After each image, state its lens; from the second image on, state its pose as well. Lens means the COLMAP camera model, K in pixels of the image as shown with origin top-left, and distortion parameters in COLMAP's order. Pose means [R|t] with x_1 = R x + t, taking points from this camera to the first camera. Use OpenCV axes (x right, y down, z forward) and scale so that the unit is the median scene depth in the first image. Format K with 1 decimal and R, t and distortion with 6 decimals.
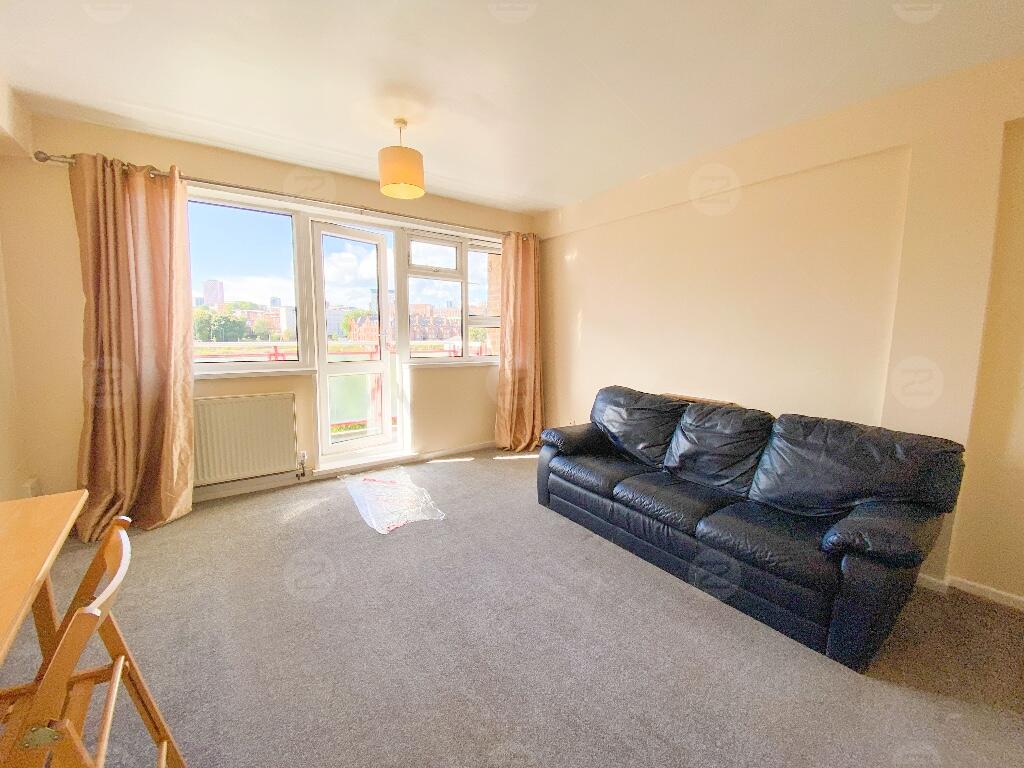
lens RADIAL K [[432.8, 0, 483.3], [0, 432.8, 384.7], [0, 0, 1]] dist [-0.001009, -0.000853]
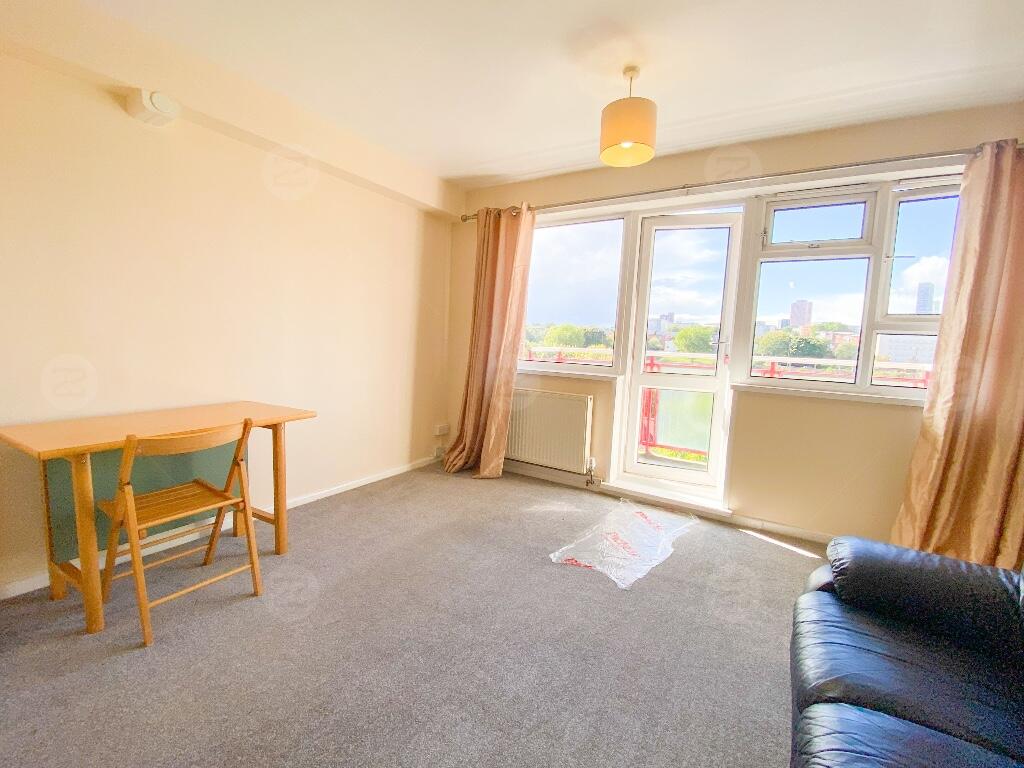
lens RADIAL K [[432.8, 0, 483.3], [0, 432.8, 384.7], [0, 0, 1]] dist [-0.001009, -0.000853]
pose [[0.384085, 0.112753, -0.916387, 0.364062], [-0.158186, 0.985876, 0.055002, -0.024336], [0.909646, 0.123835, 0.396496, 0.370509]]
